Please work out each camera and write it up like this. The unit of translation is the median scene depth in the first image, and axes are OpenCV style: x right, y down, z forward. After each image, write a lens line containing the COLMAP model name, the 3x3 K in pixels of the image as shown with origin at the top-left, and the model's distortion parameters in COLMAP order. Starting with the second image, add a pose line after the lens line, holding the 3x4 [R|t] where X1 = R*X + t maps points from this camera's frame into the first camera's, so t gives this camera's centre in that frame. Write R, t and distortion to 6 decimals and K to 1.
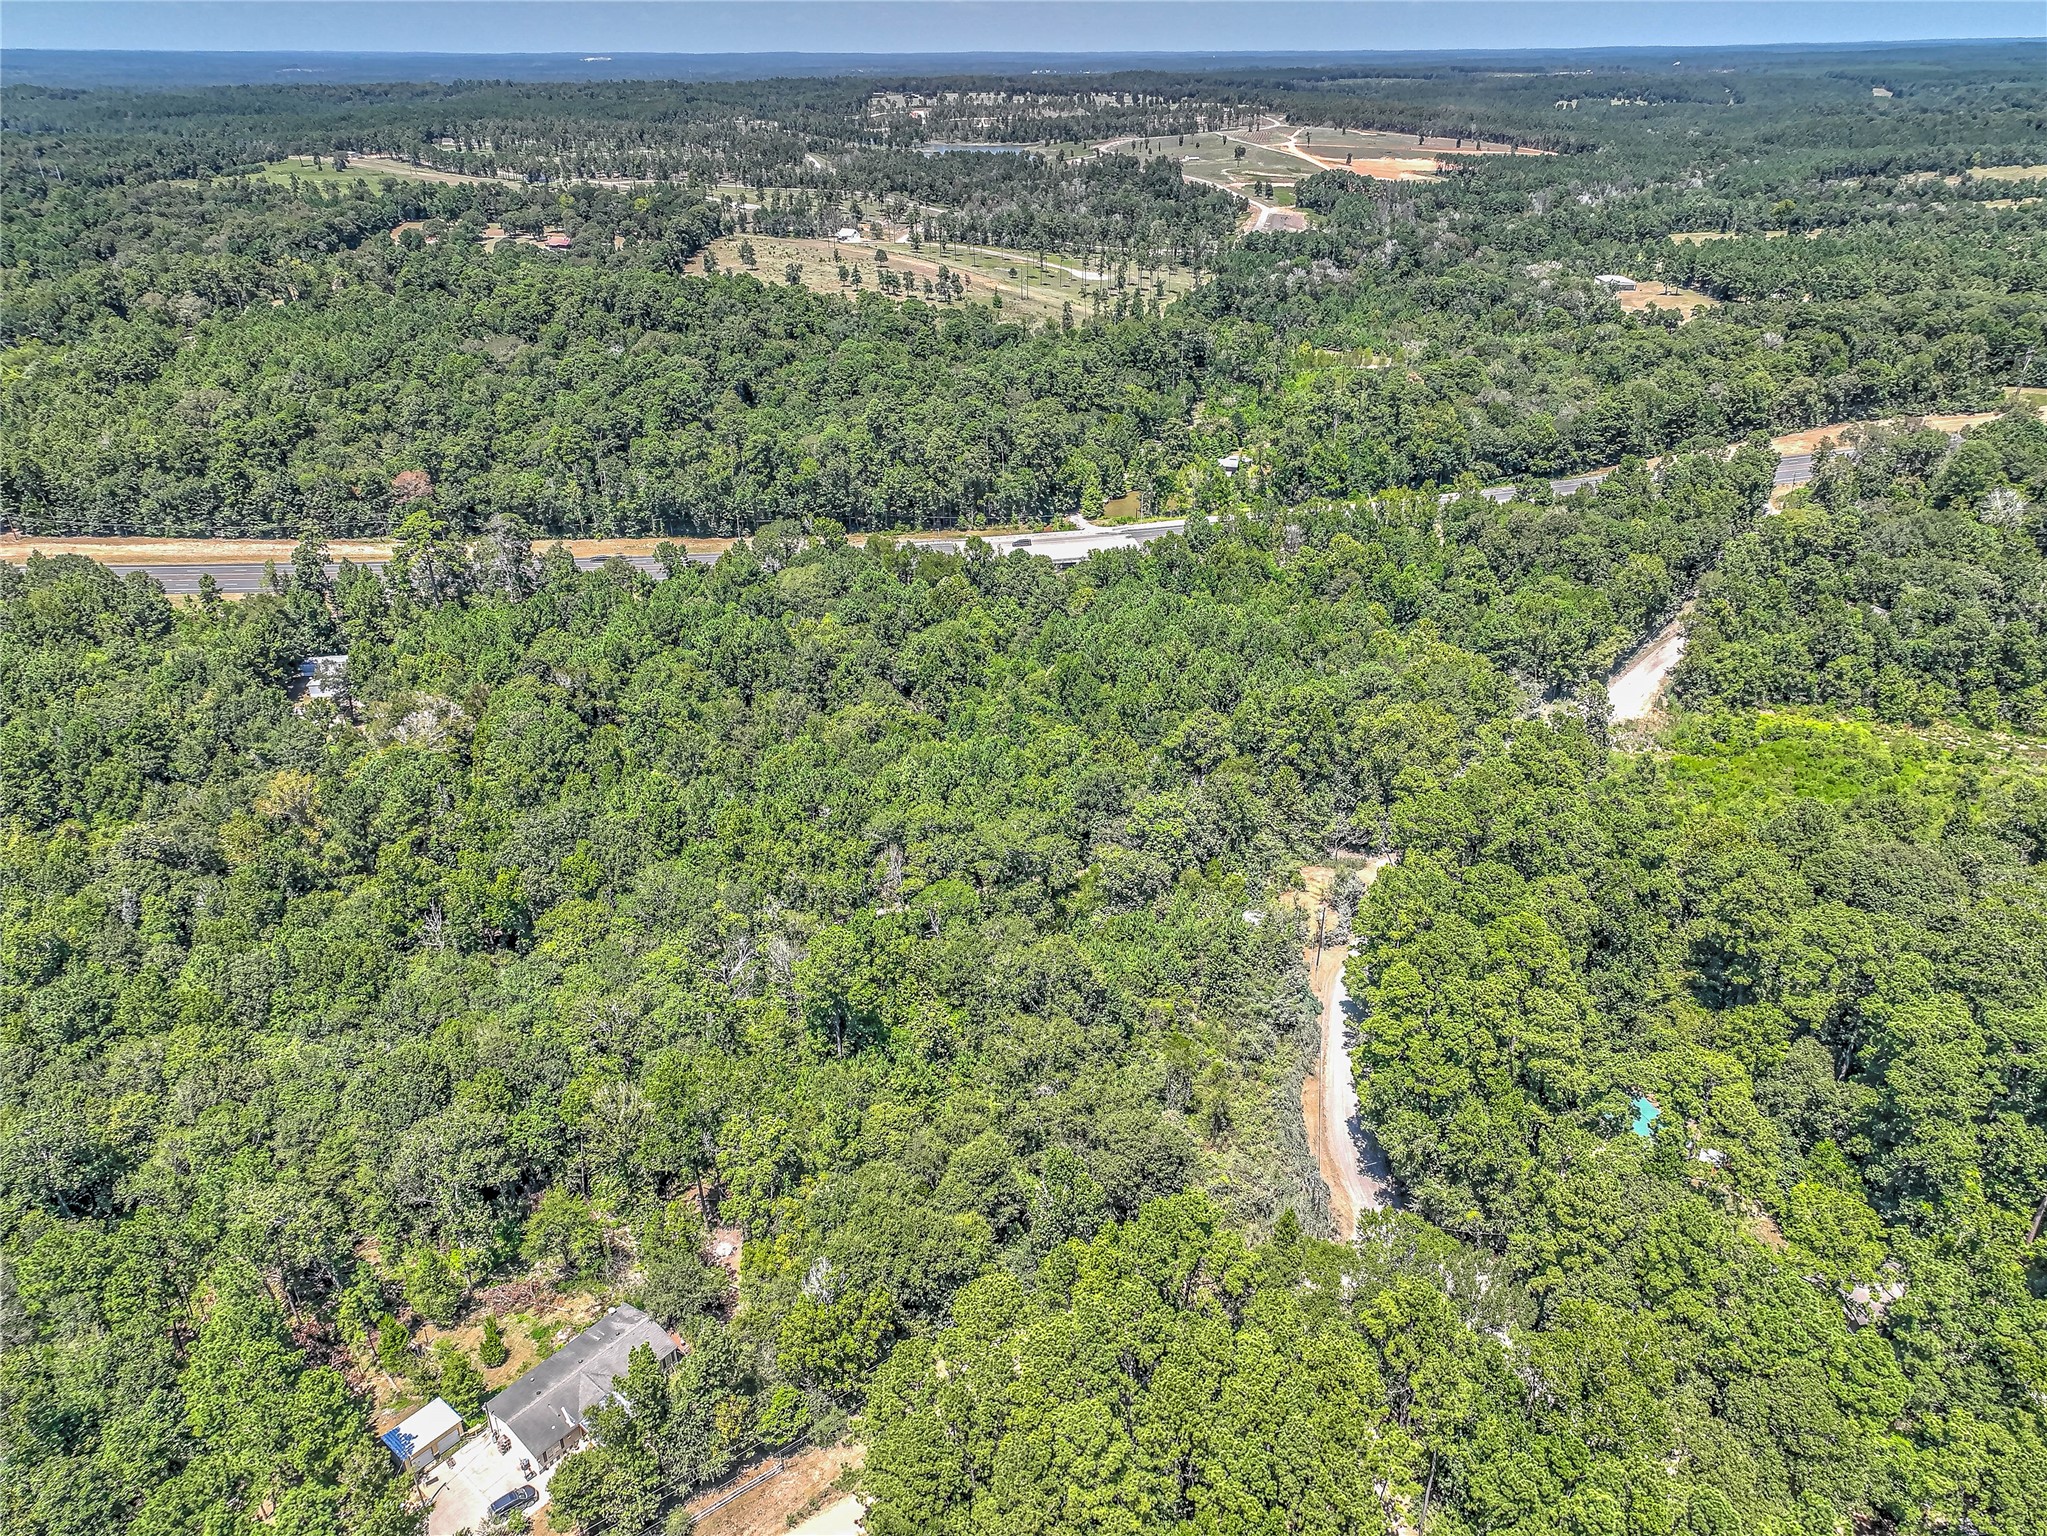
lens RADIAL K [[1437.2, 0, 1023.5], [0, 1437.2, 768.0], [0, 0, 1]] dist [0.011385, 0.022329]
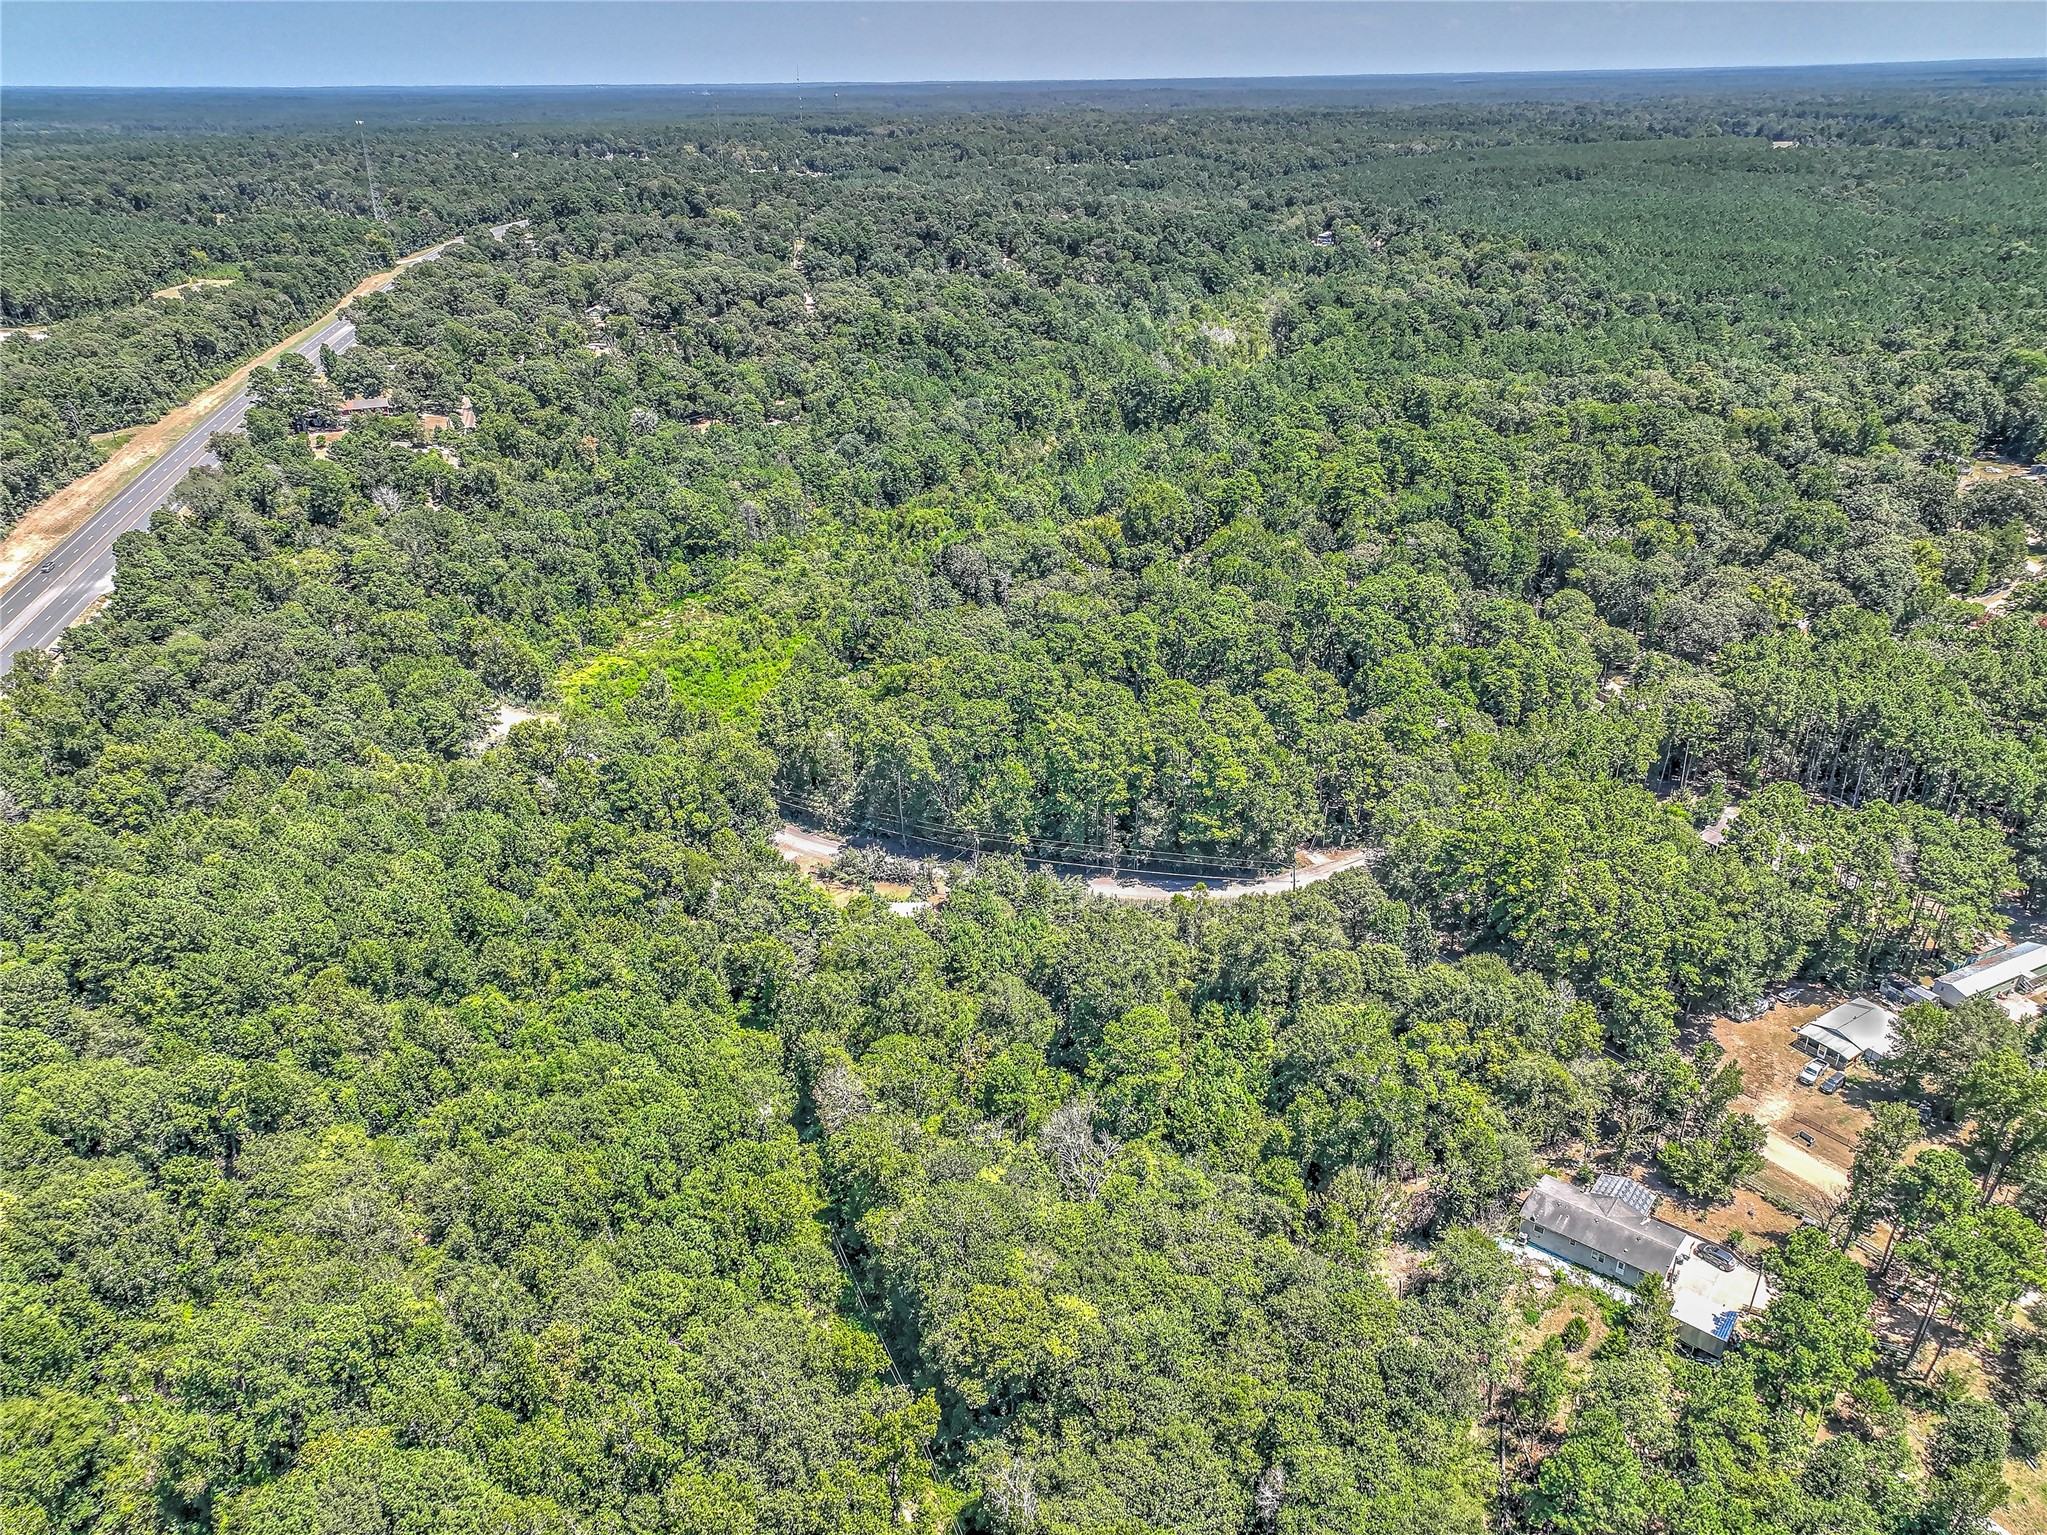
lens RADIAL K [[1437.2, 0, 1023.5], [0, 1437.2, 767.5], [0, 0, 1]] dist [0.011385, 0.022329]
pose [[-0.024043, -0.430661, 0.902193, -0.585809], [0.461703, 0.795662, 0.392112, -0.274853], [-0.886709, 0.425973, 0.179707, 0.511139]]
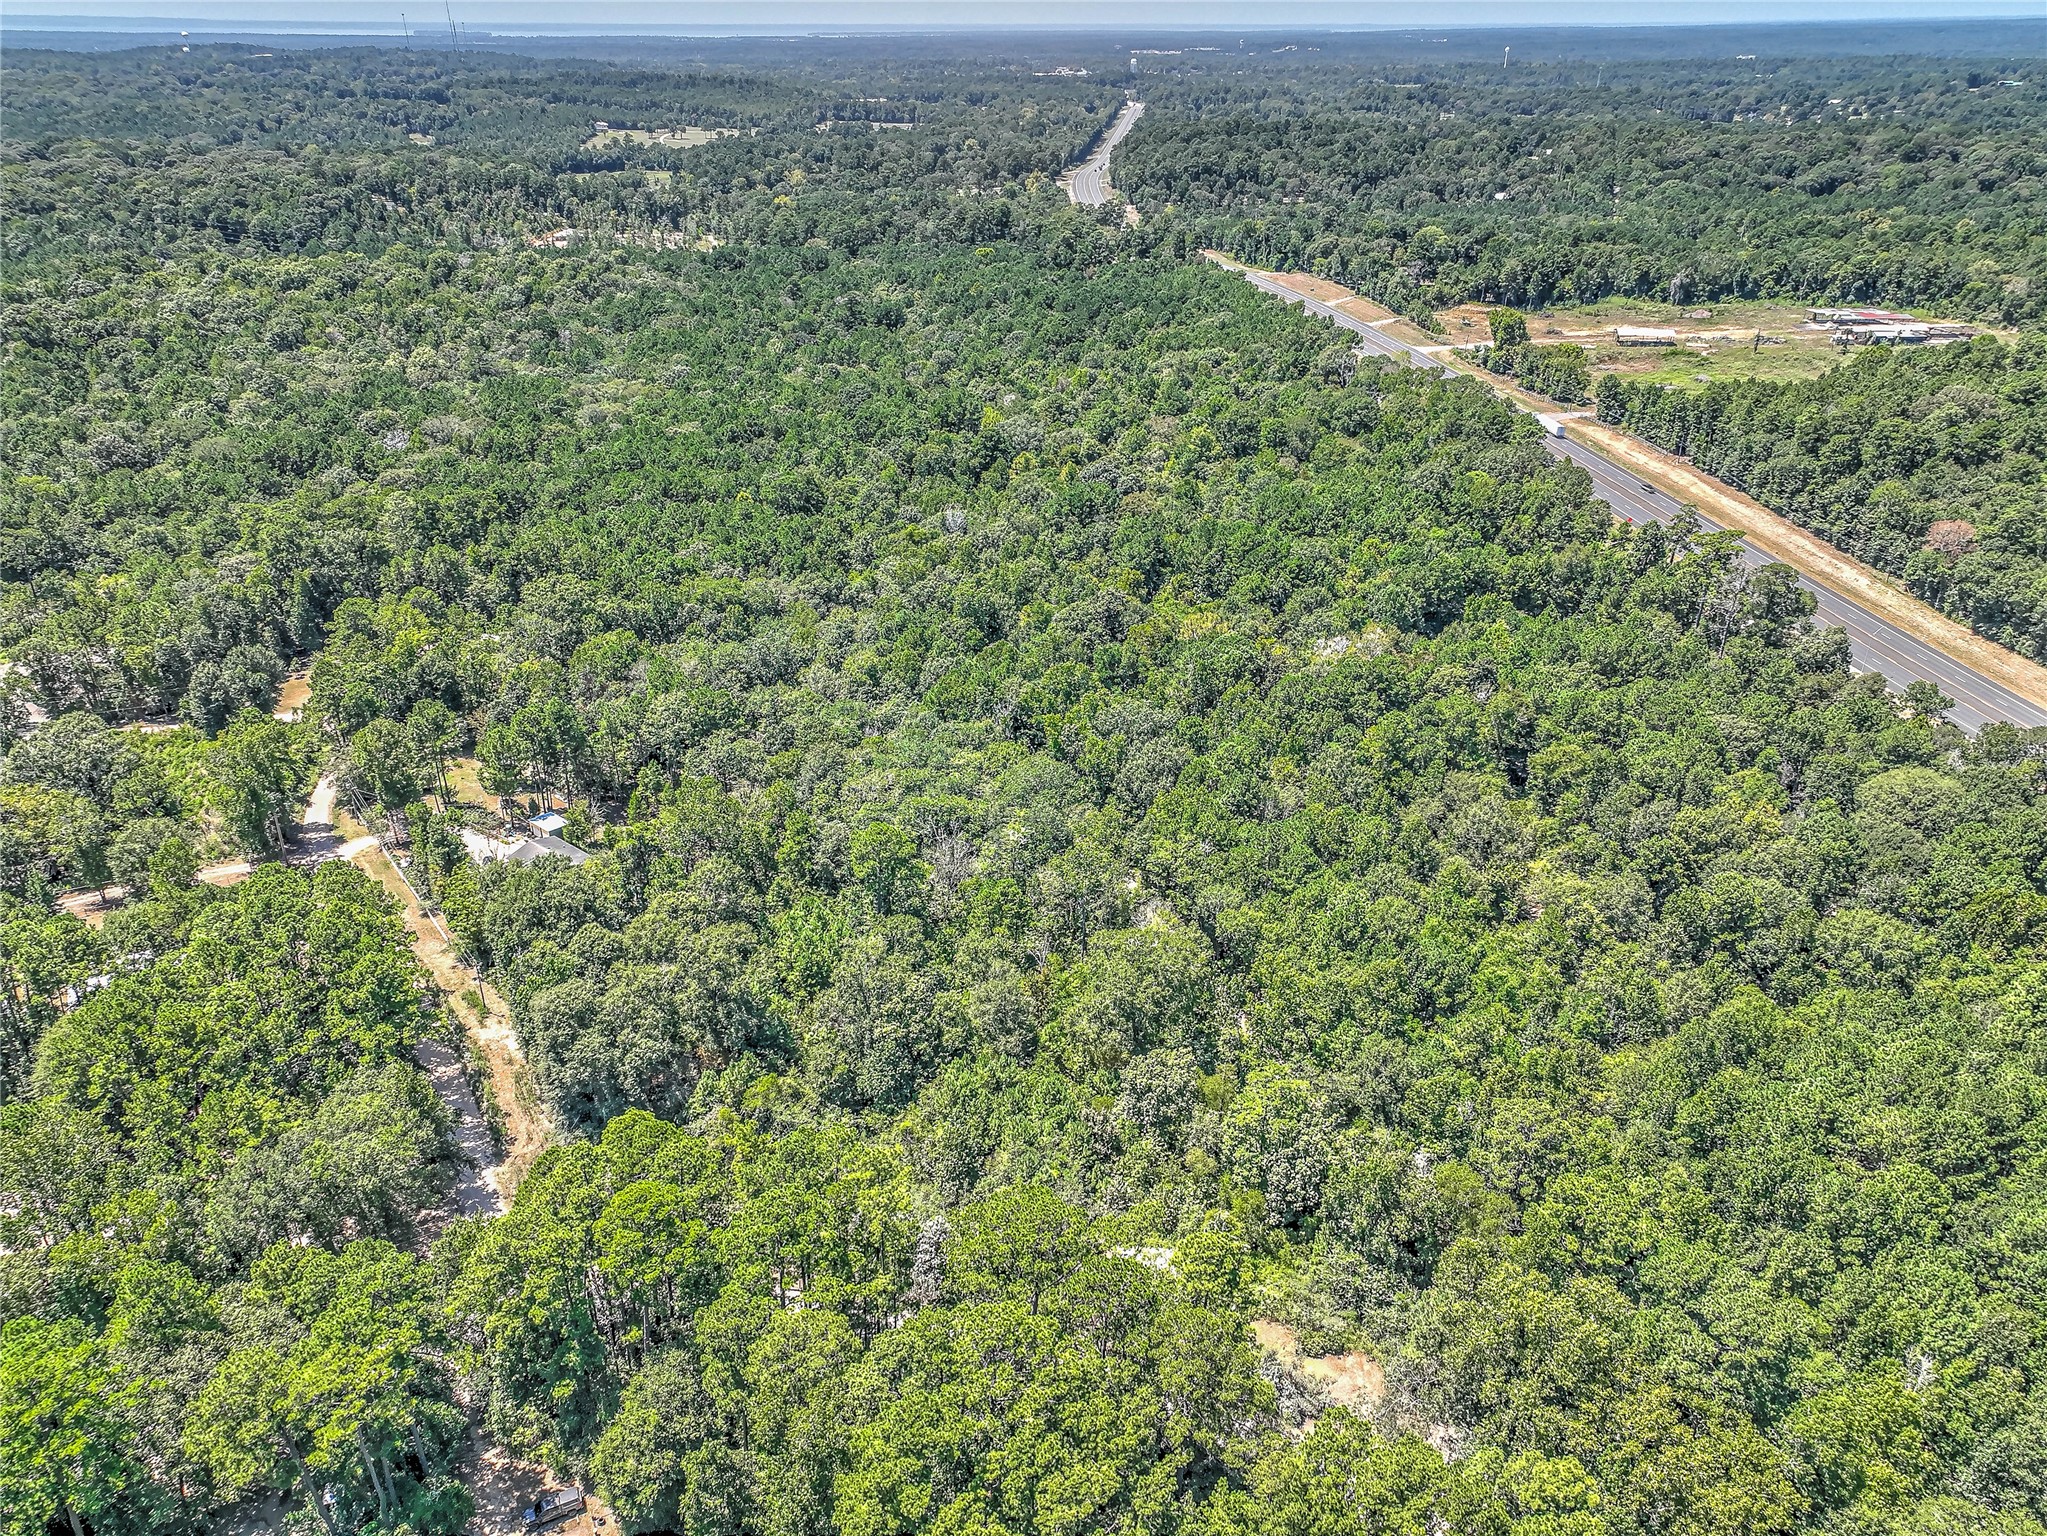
lens RADIAL K [[1437.2, 0, 1023.5], [0, 1437.2, 768.0], [0, 0, 1]] dist [0.011385, 0.022329]
pose [[0.008936, 0.465300, -0.885108, 0.512063], [-0.446880, 0.793694, 0.412733, -0.264211], [0.894549, 0.391849, 0.215026, 0.521950]]
